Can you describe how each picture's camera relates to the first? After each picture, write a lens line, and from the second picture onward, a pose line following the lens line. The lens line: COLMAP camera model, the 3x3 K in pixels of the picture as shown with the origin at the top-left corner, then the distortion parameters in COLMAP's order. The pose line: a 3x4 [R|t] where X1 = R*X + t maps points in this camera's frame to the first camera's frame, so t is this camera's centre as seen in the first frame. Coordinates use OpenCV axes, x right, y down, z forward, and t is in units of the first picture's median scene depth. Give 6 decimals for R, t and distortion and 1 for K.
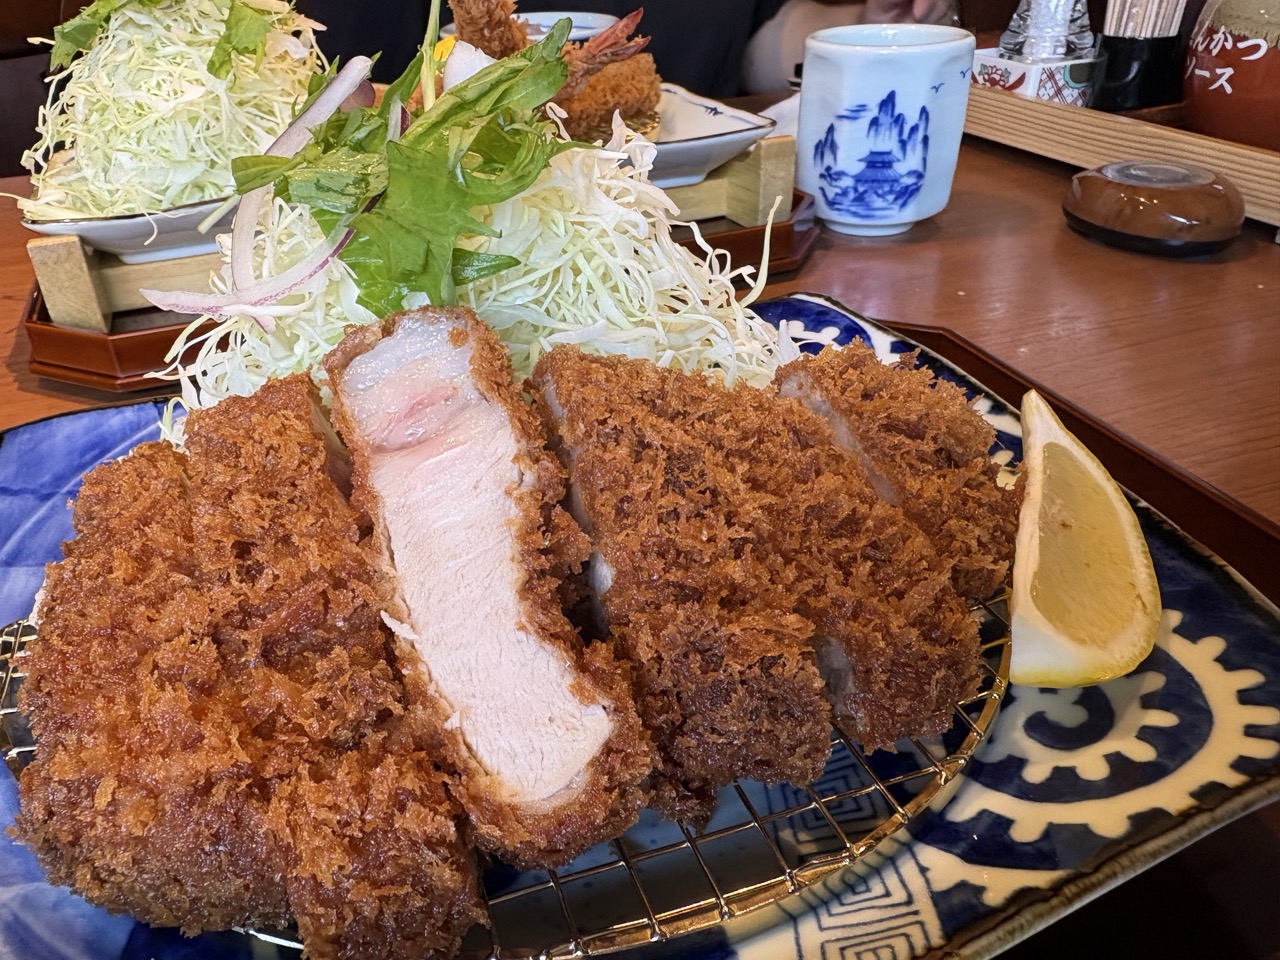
lens RADIAL K [[973.3, 0, 566.3], [0, 973.3, 480.1], [0, 0, 1]] dist [-0.007137, -0.003496]
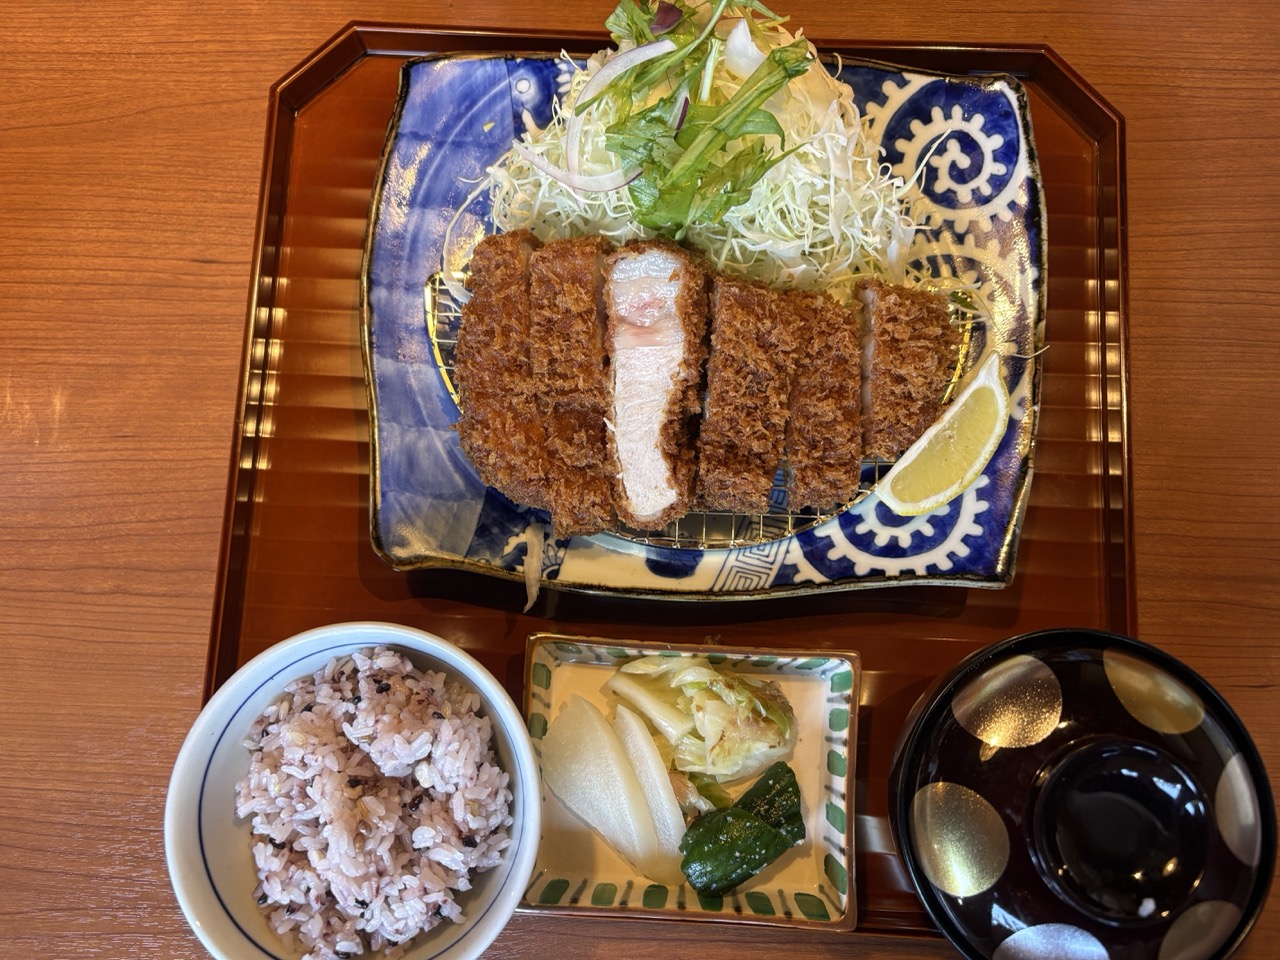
lens RADIAL K [[1014.1, 0, 640.0], [0, 1014.1, 480.0], [0, 0, 1]] dist [0.033118, -0.077733]
pose [[0.944054, 0.329518, -0.013429, -0.023136], [-0.195581, 0.592185, 0.781706, -1.694537], [0.265539, -0.735346, 0.623502, -0.616651]]
